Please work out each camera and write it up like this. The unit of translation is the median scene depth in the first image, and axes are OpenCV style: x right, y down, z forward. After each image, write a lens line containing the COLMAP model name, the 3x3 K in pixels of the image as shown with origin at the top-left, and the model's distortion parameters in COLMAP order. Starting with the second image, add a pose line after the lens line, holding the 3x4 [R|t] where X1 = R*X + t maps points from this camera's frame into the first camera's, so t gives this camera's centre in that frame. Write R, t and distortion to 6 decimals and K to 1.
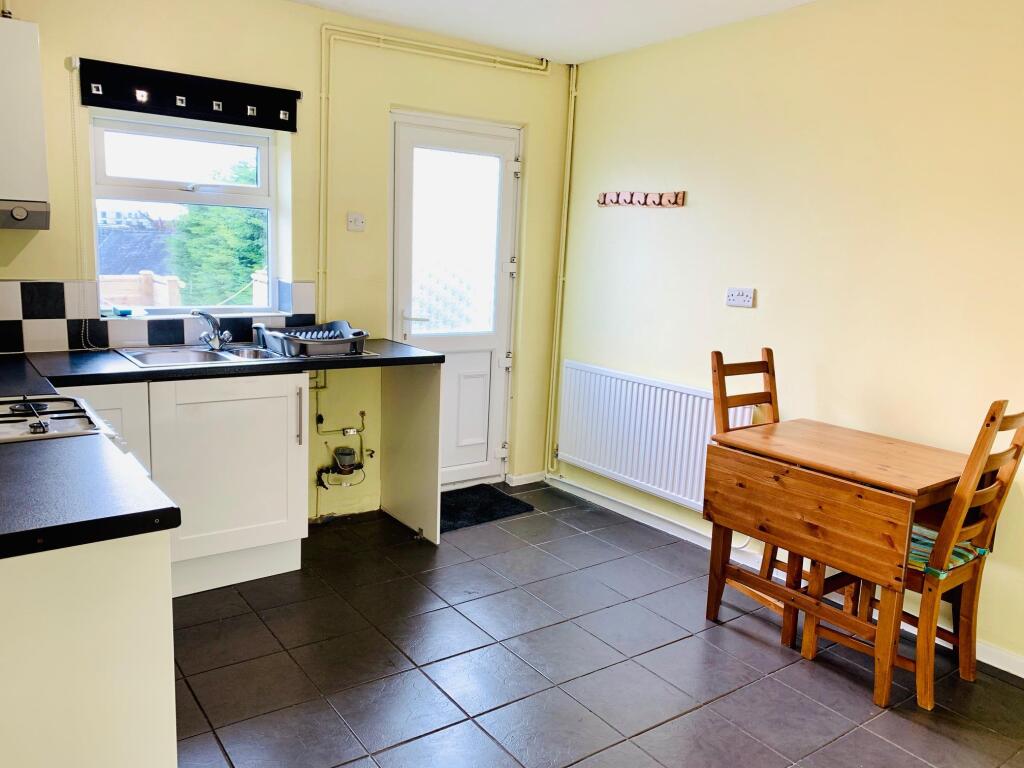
lens RADIAL K [[786.9, 0, 512.0], [0, 786.9, 384.0], [0, 0, 1]] dist [-0.003556, -0.005472]
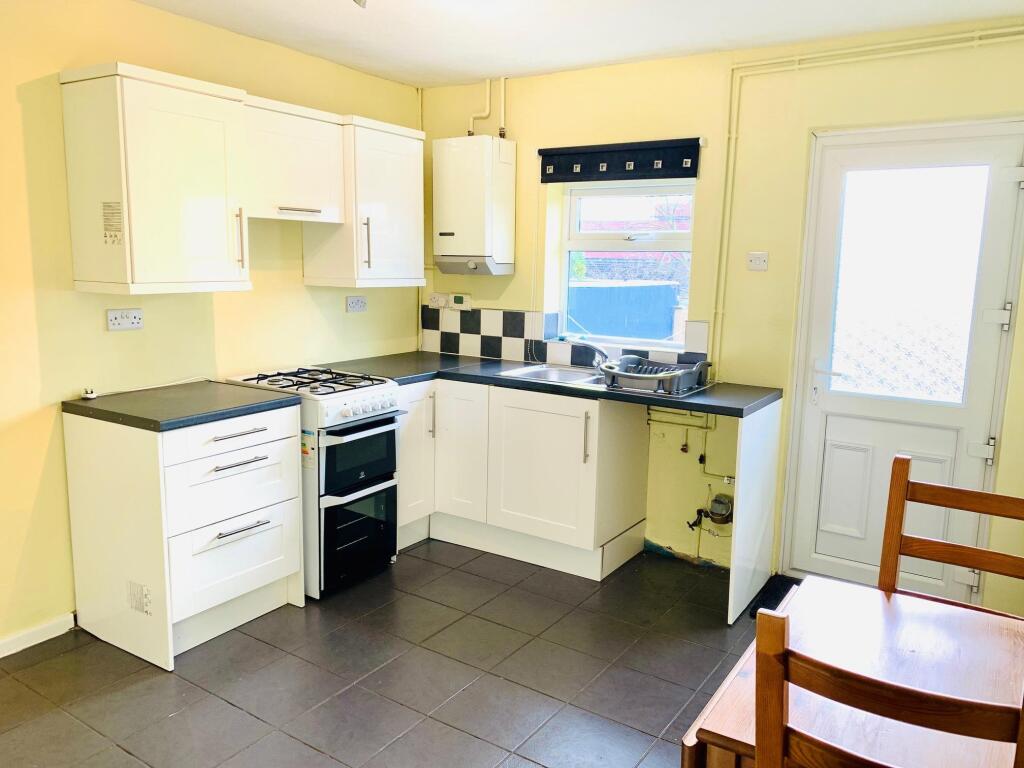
lens RADIAL K [[766.2, 0, 512.0], [0, 766.2, 384.0], [0, 0, 1]] dist [-0.001649, -0.005377]
pose [[0.344807, 0.113584, -0.931776, 0.618820], [-0.169875, 0.983812, 0.057064, -0.069757], [0.923174, 0.138610, 0.358521, 0.458026]]
